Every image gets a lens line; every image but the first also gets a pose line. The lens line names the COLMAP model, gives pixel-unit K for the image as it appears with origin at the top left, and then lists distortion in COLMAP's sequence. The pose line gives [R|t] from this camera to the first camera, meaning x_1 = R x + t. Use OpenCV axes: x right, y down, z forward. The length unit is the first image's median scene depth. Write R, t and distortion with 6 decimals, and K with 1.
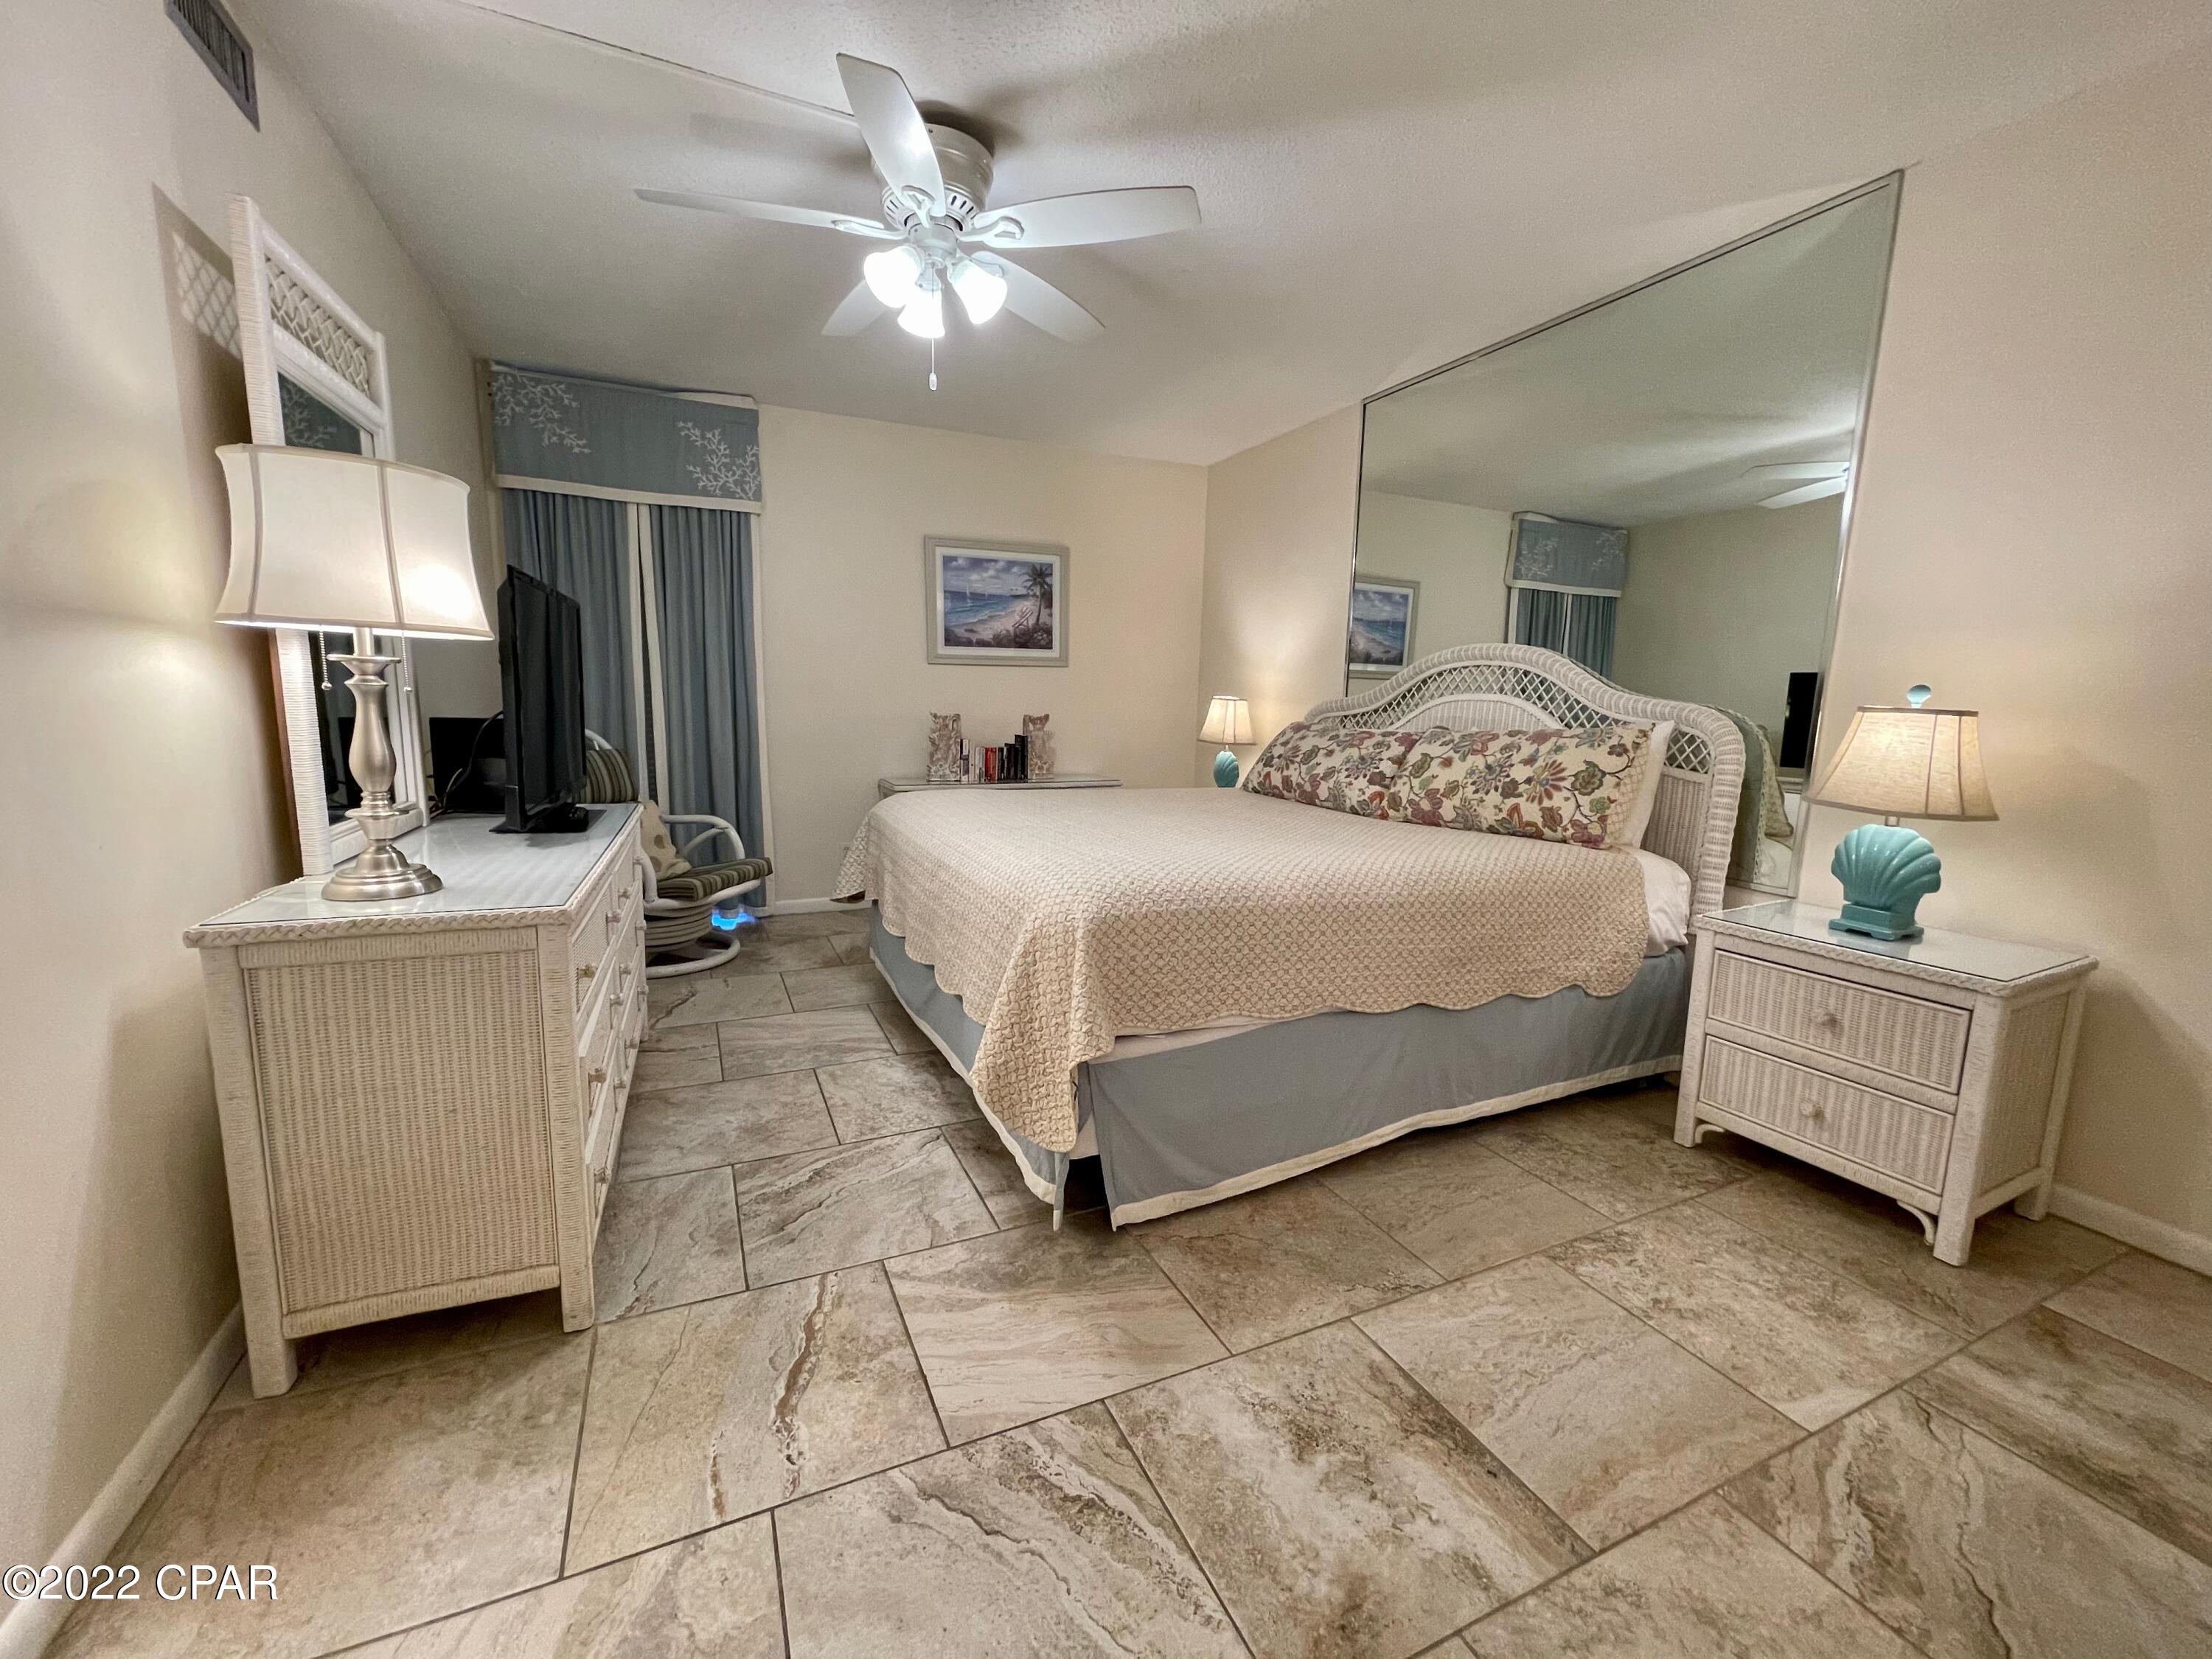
lens RADIAL K [[897.7, 0, 1095.4], [0, 897.7, 834.2], [0, 0, 1]] dist [-0.007389, 0.000213]
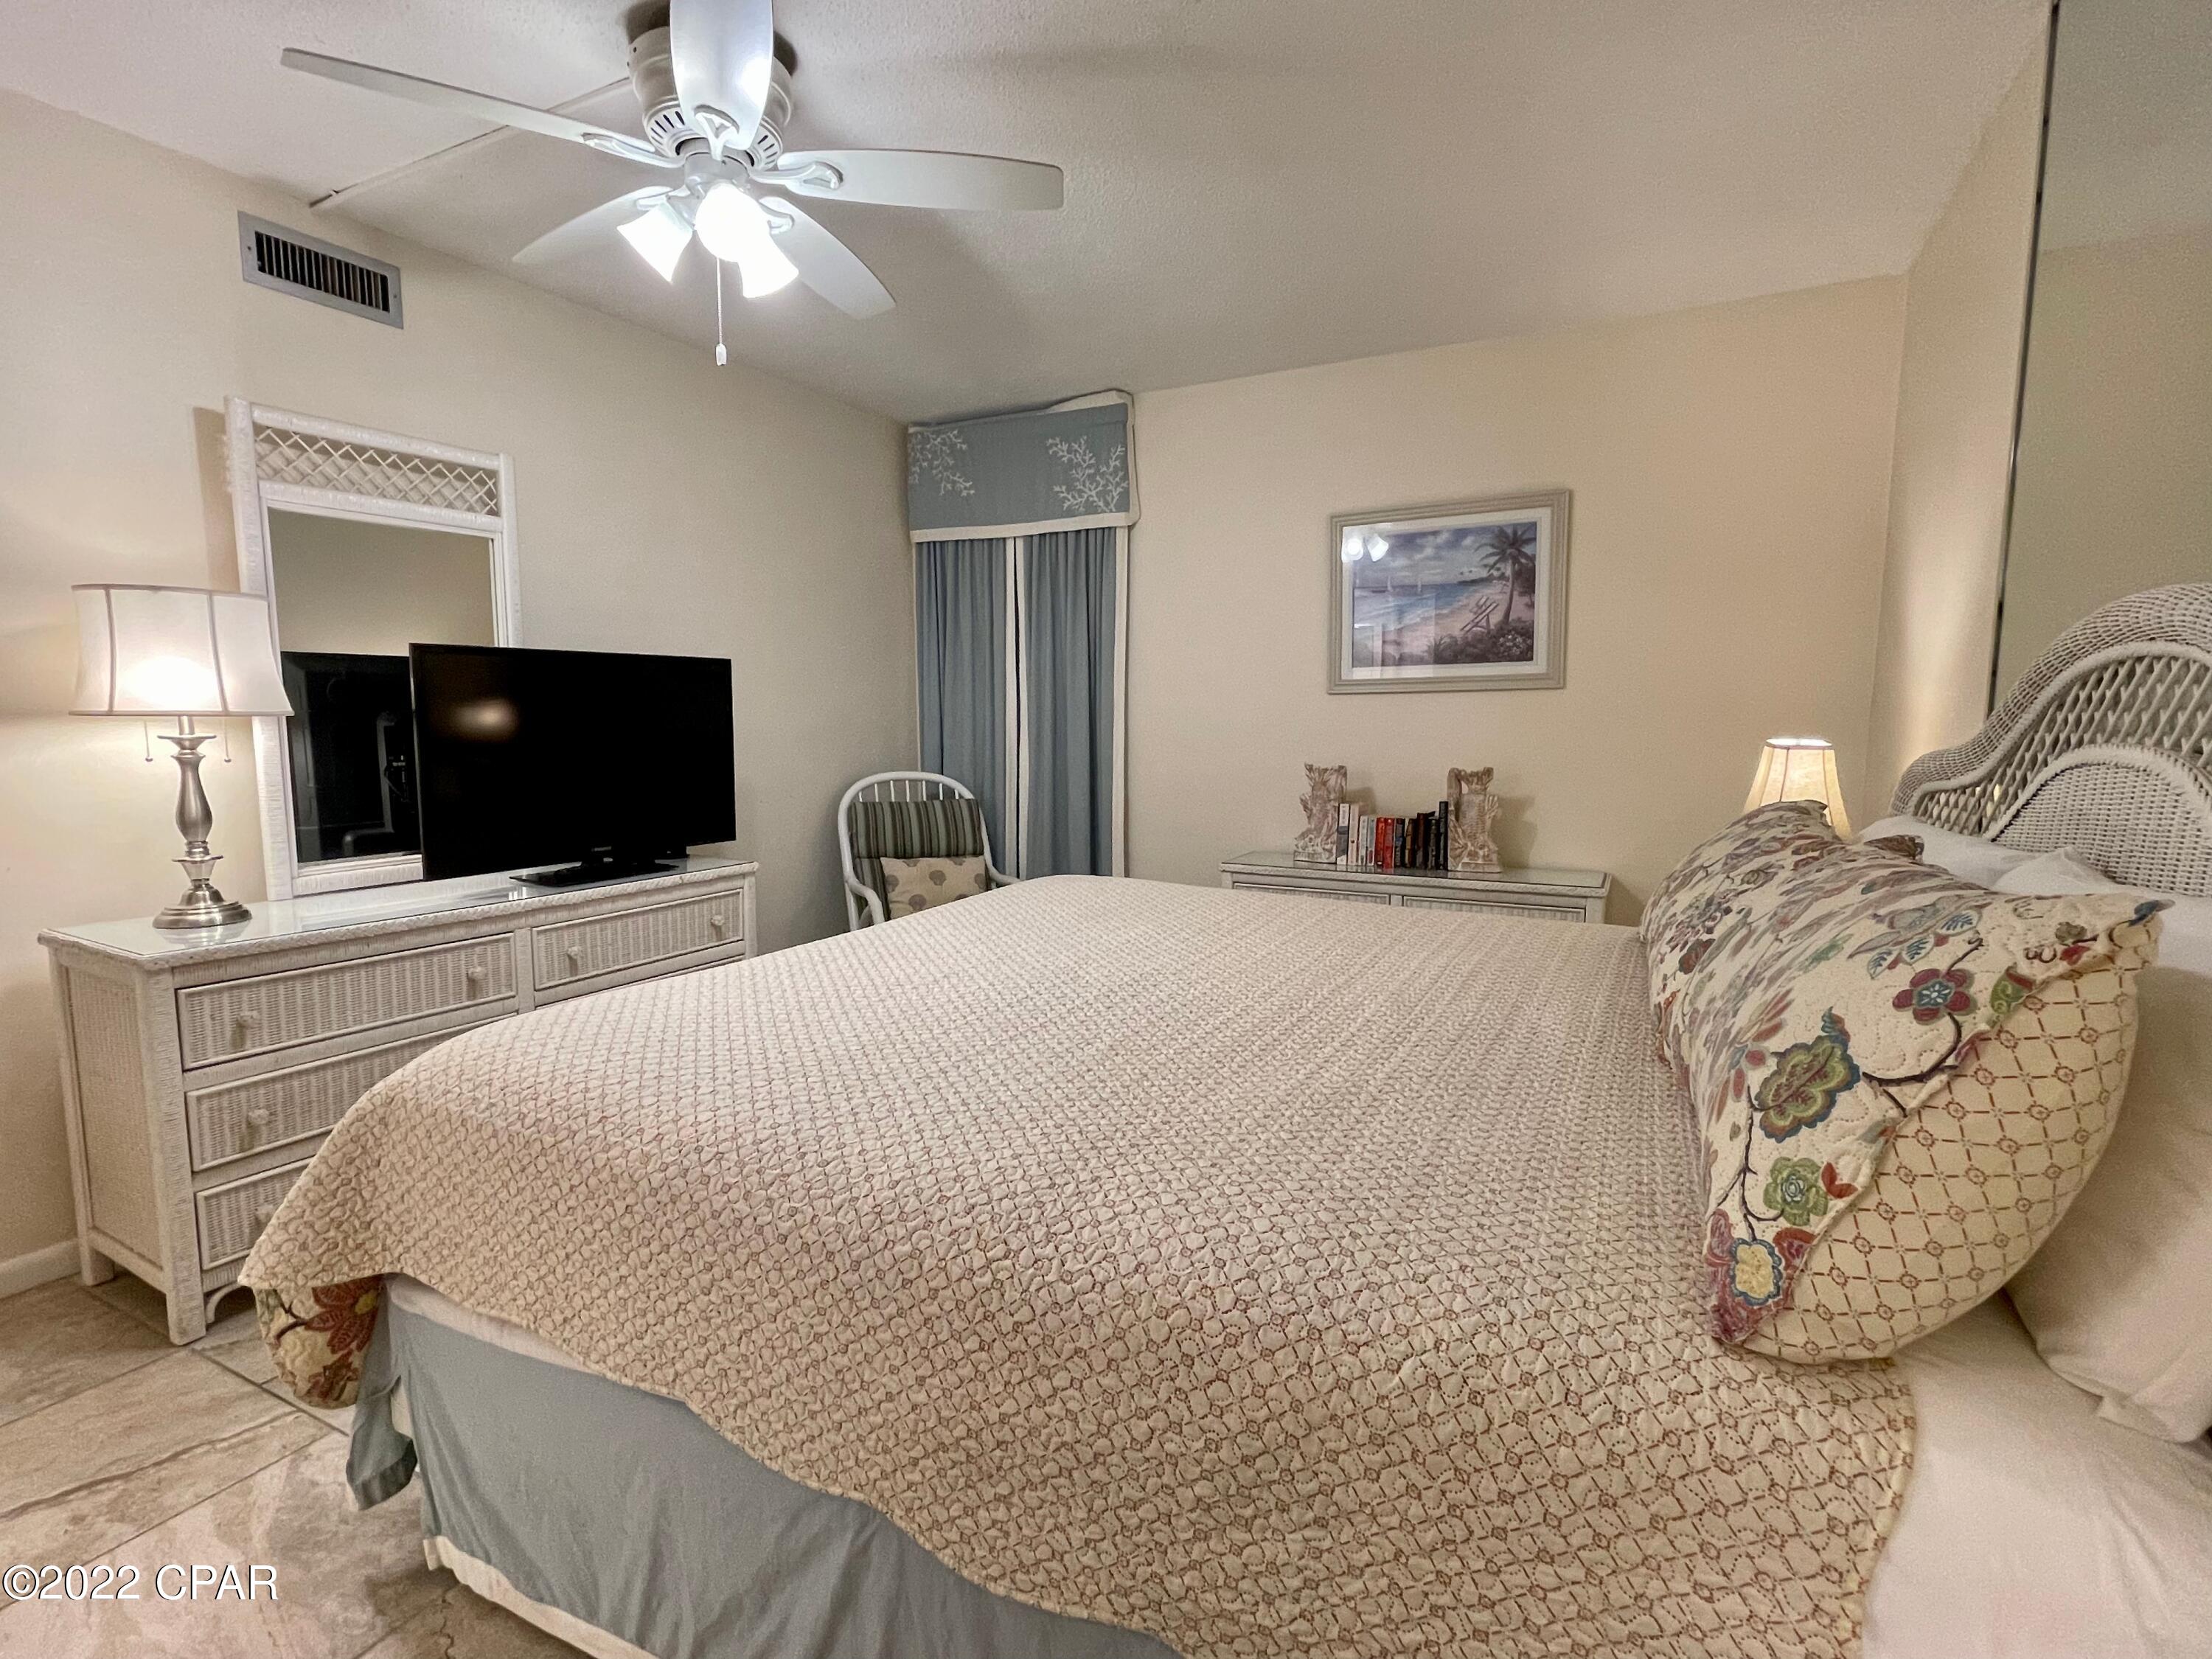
lens RADIAL K [[1067.7, 0, 1094.5], [0, 1067.7, 843.4], [0, 0, 1]] dist [-0.001668, -0.000478]
pose [[0.611427, 0.071714, -0.788044, 0.420794], [-0.102565, 0.994666, 0.010939, -0.072200], [0.784626, 0.074137, 0.615521, 0.395180]]
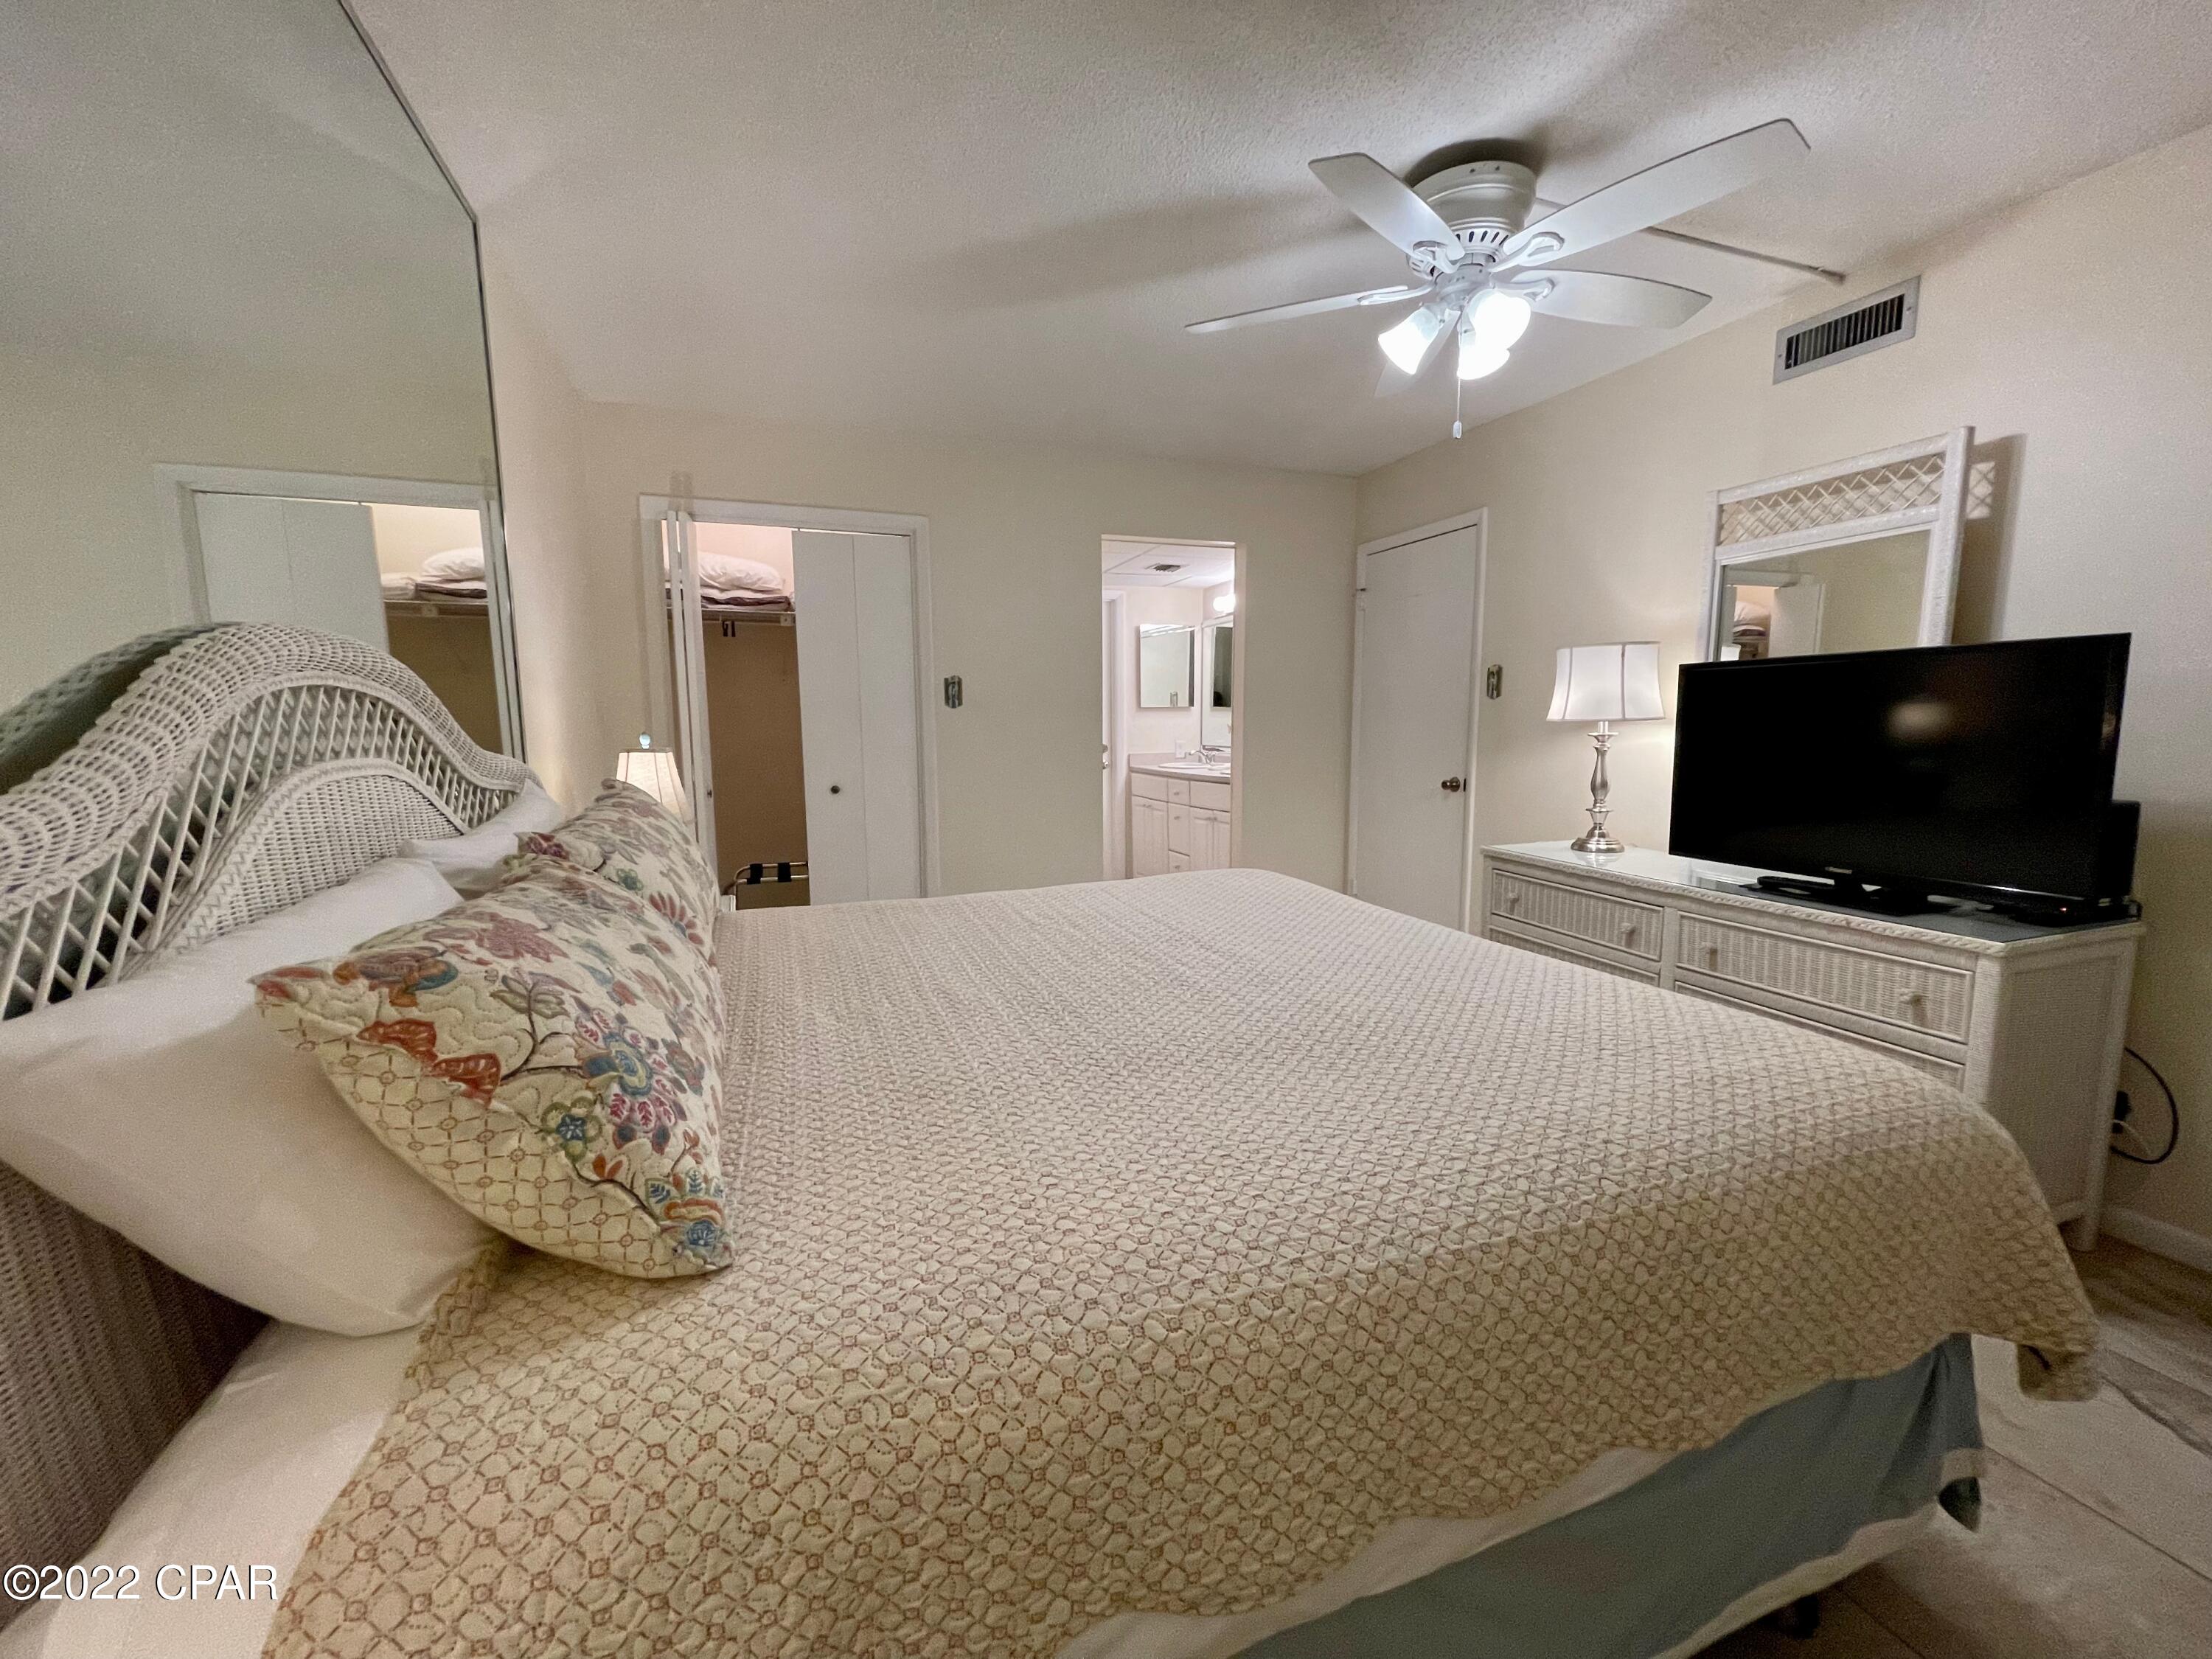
lens RADIAL K [[897.7, 0, 1095.4], [0, 897.7, 834.2], [0, 0, 1]] dist [-0.007389, 0.000213]
pose [[-0.998121, -0.021205, 0.057487, 0.073702], [-0.004612, 0.961545, 0.274610, -0.194836], [-0.061100, 0.273829, -0.959836, 1.120639]]
